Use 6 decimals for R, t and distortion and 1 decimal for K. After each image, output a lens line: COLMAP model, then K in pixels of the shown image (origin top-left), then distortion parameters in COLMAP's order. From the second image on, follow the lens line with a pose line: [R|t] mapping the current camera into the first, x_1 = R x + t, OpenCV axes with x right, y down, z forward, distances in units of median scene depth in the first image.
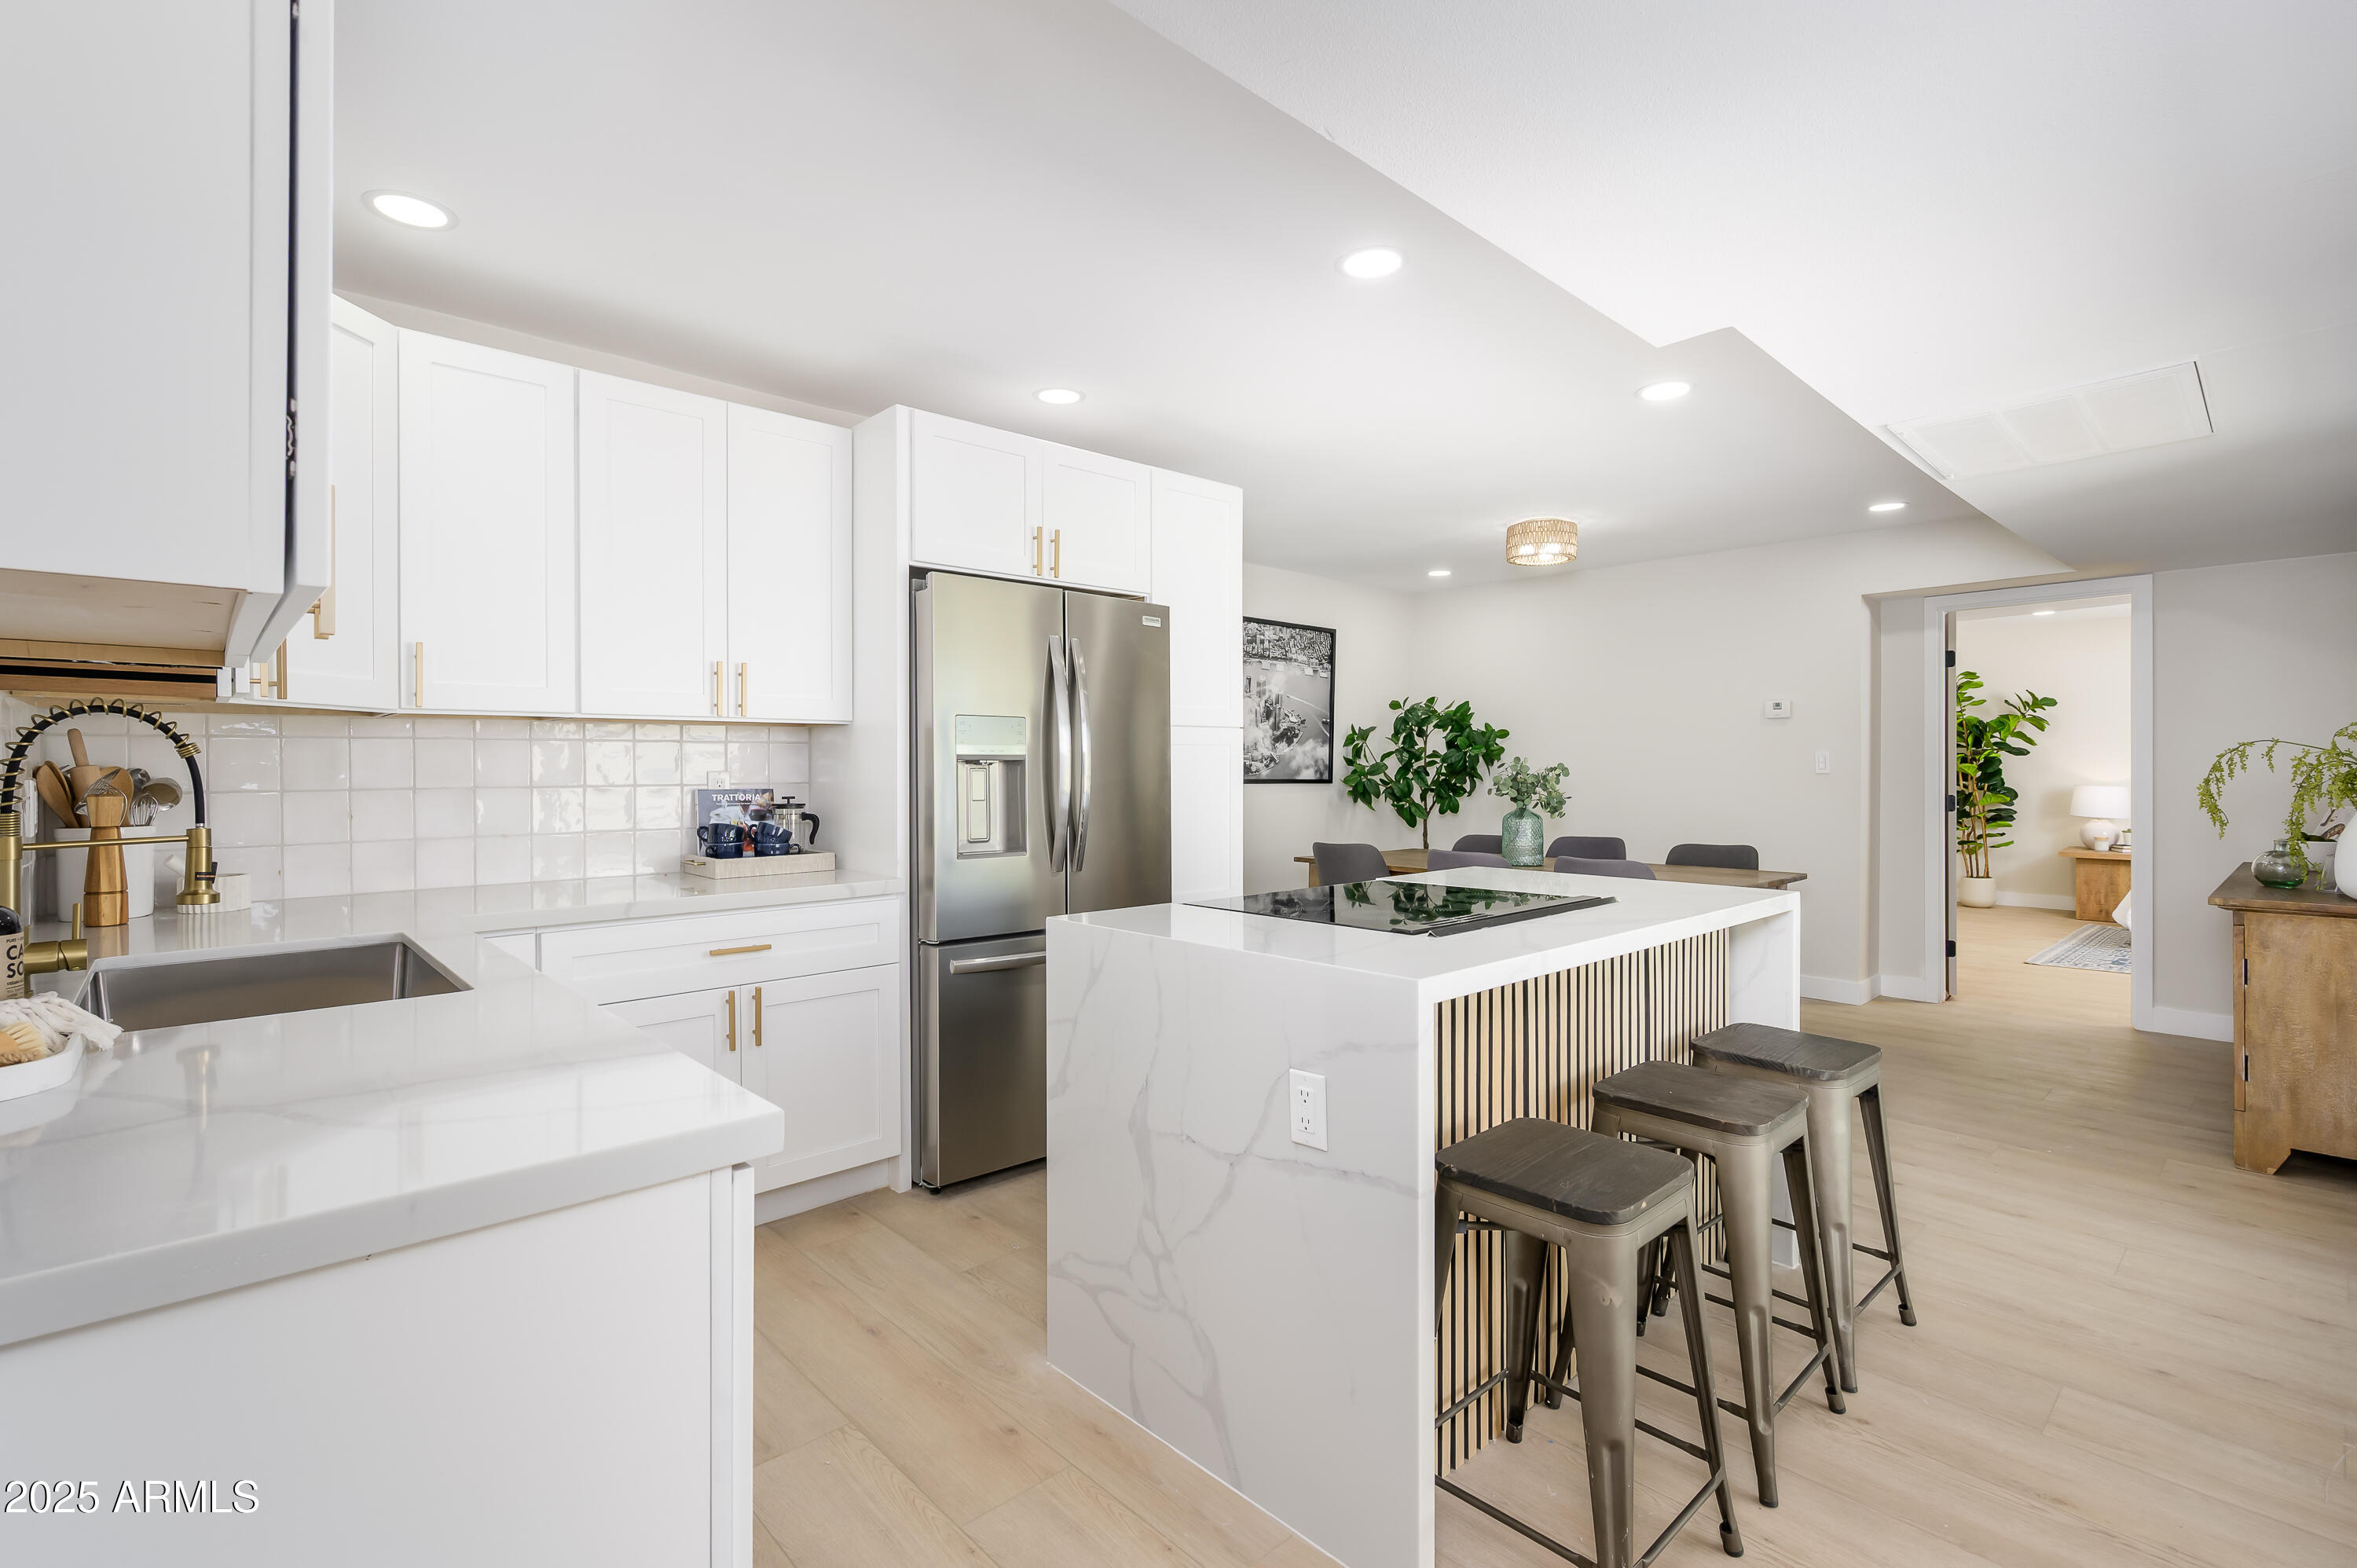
lens RADIAL K [[1055.4, 0, 1185.5], [0, 1055.4, 767.5], [0, 0, 1]] dist [0.003601, 0.000545]
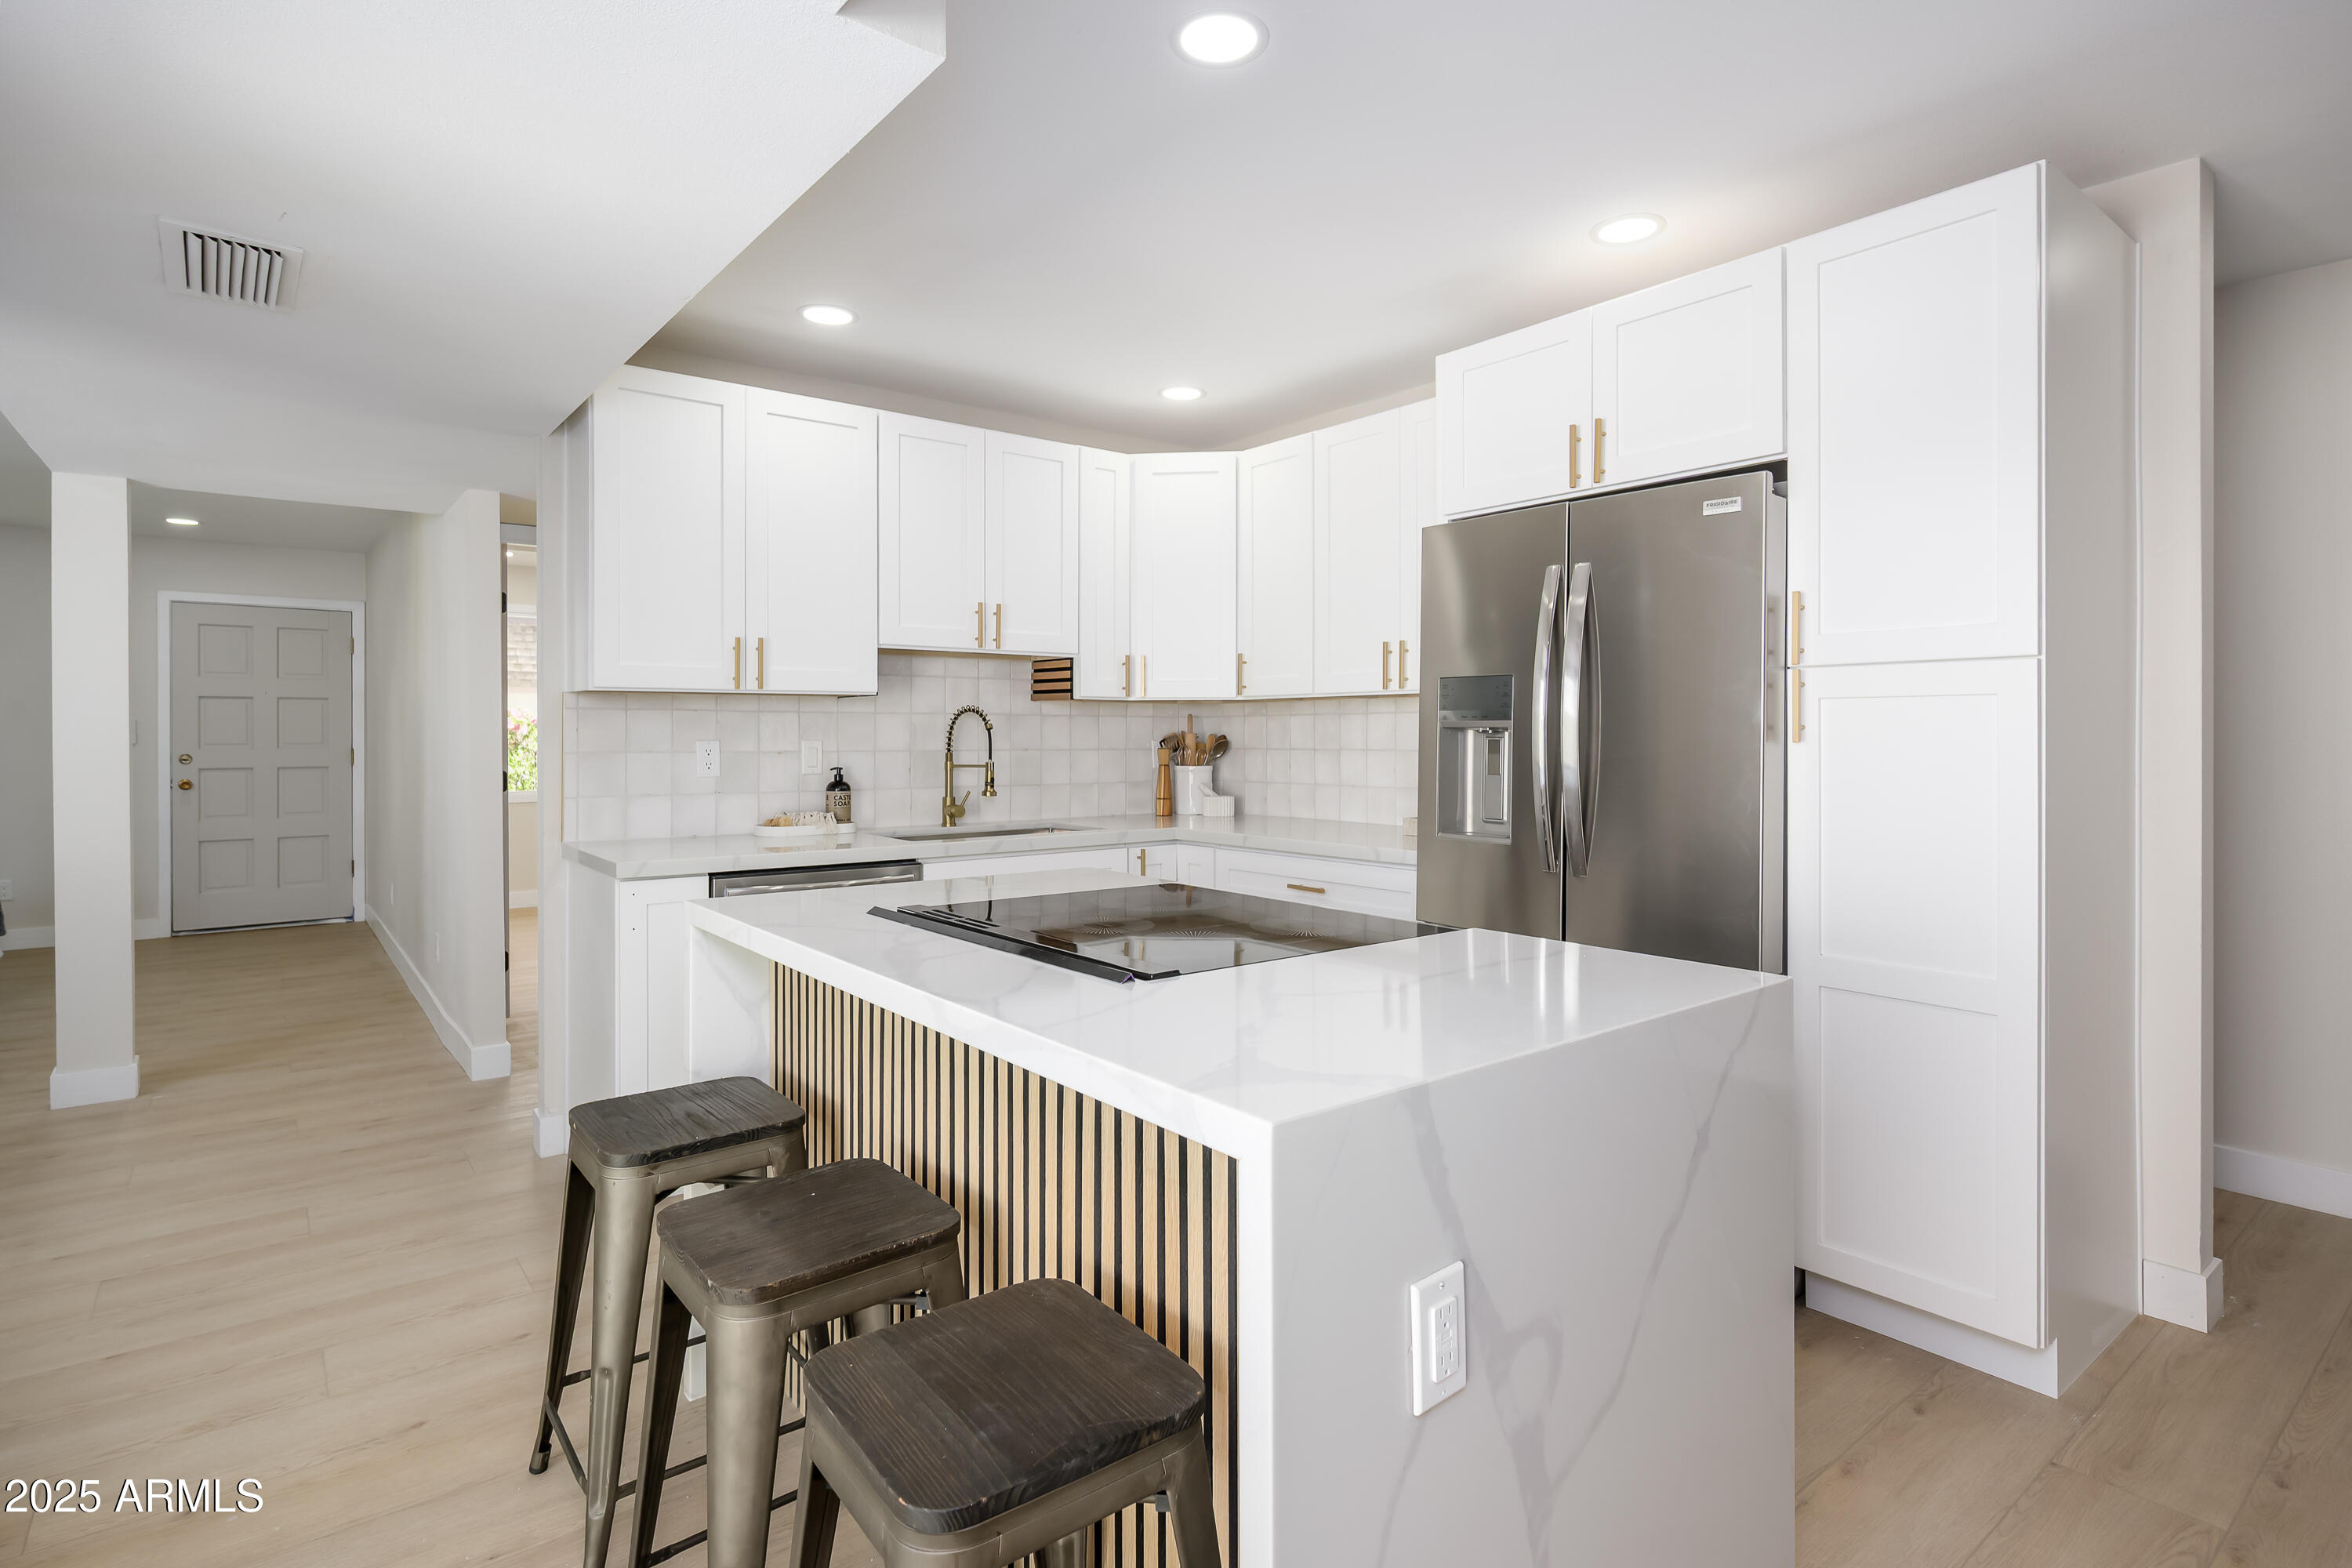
lens RADIAL K [[1171.6, 0, 1197.7], [0, 1171.6, 732.0], [0, 0, 1]] dist [0.001230, -0.000024]
pose [[-0.064625, 0.000266, -0.997910, 0.362901], [-0.001891, 0.999998, 0.000389, -0.001647], [0.997908, 0.001913, -0.064625, 0.388640]]
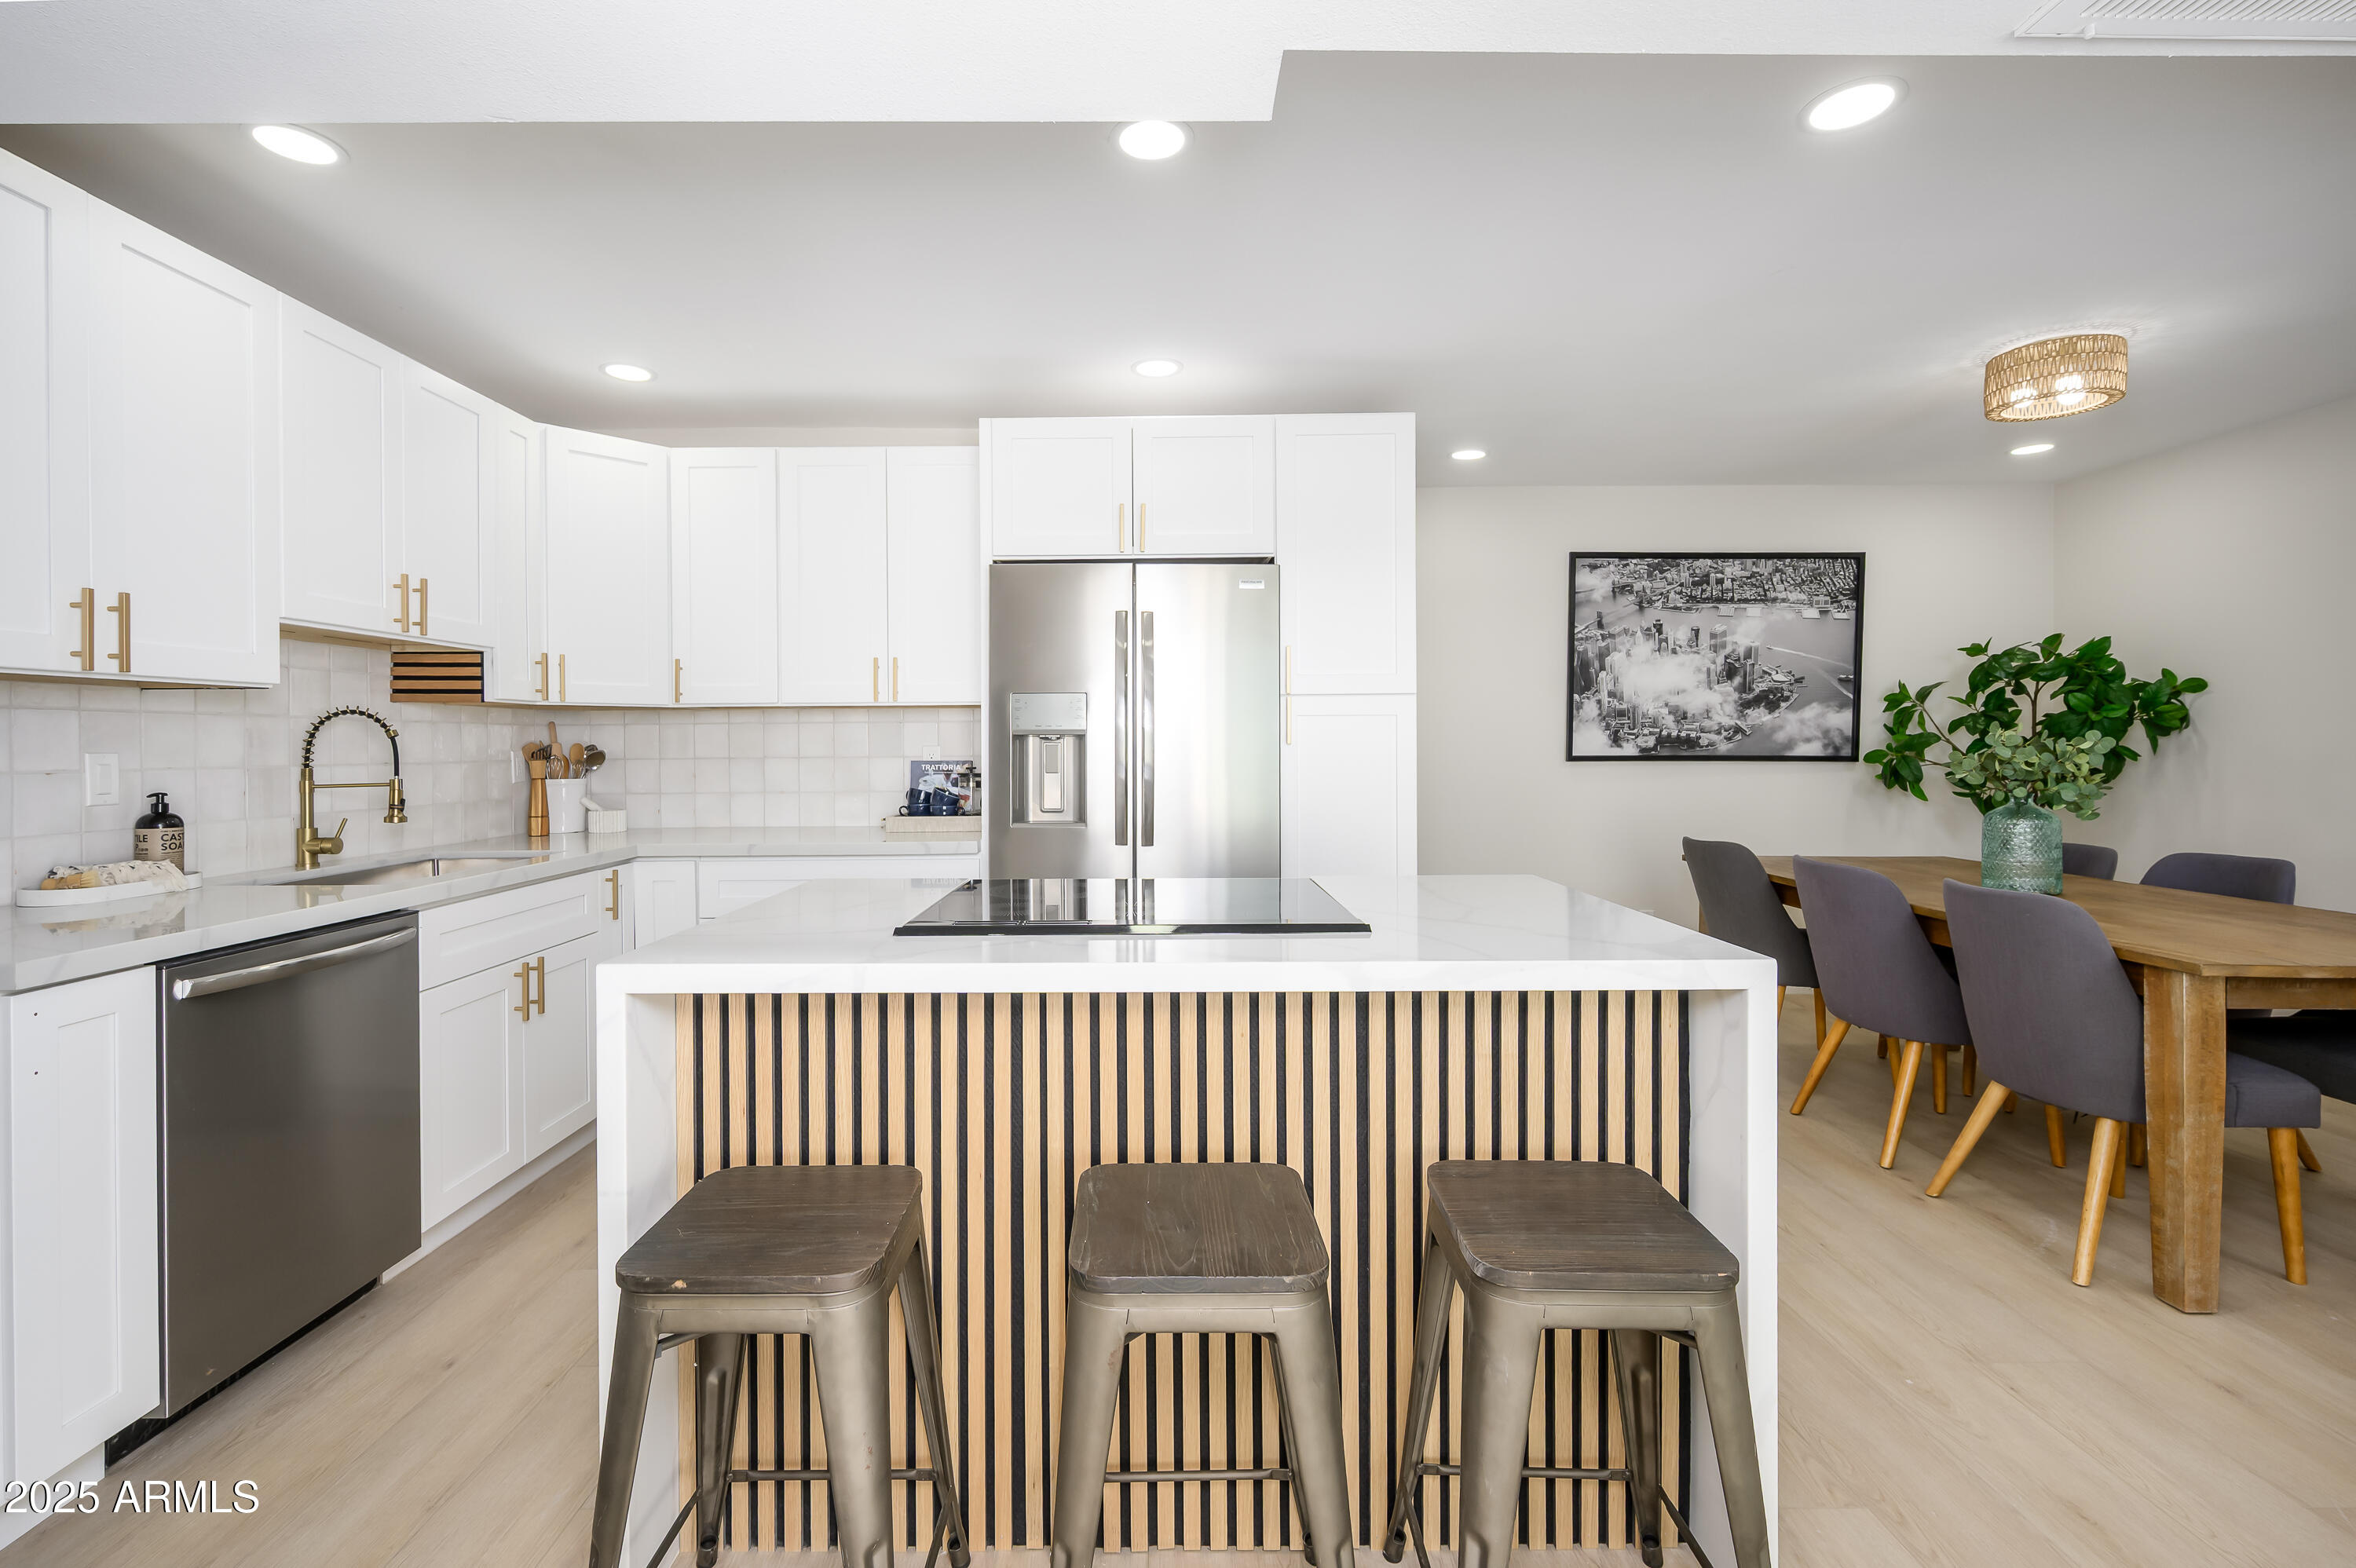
lens RADIAL K [[1013.1, 0, 1158.6], [0, 1013.1, 749.2], [0, 0, 1]] dist [-0.005449, -0.000455]
pose [[0.734430, 0.001409, -0.678683, 0.270478], [0.003174, 0.999980, 0.005511, 0.000912], [0.678677, -0.006202, 0.734411, 0.154385]]
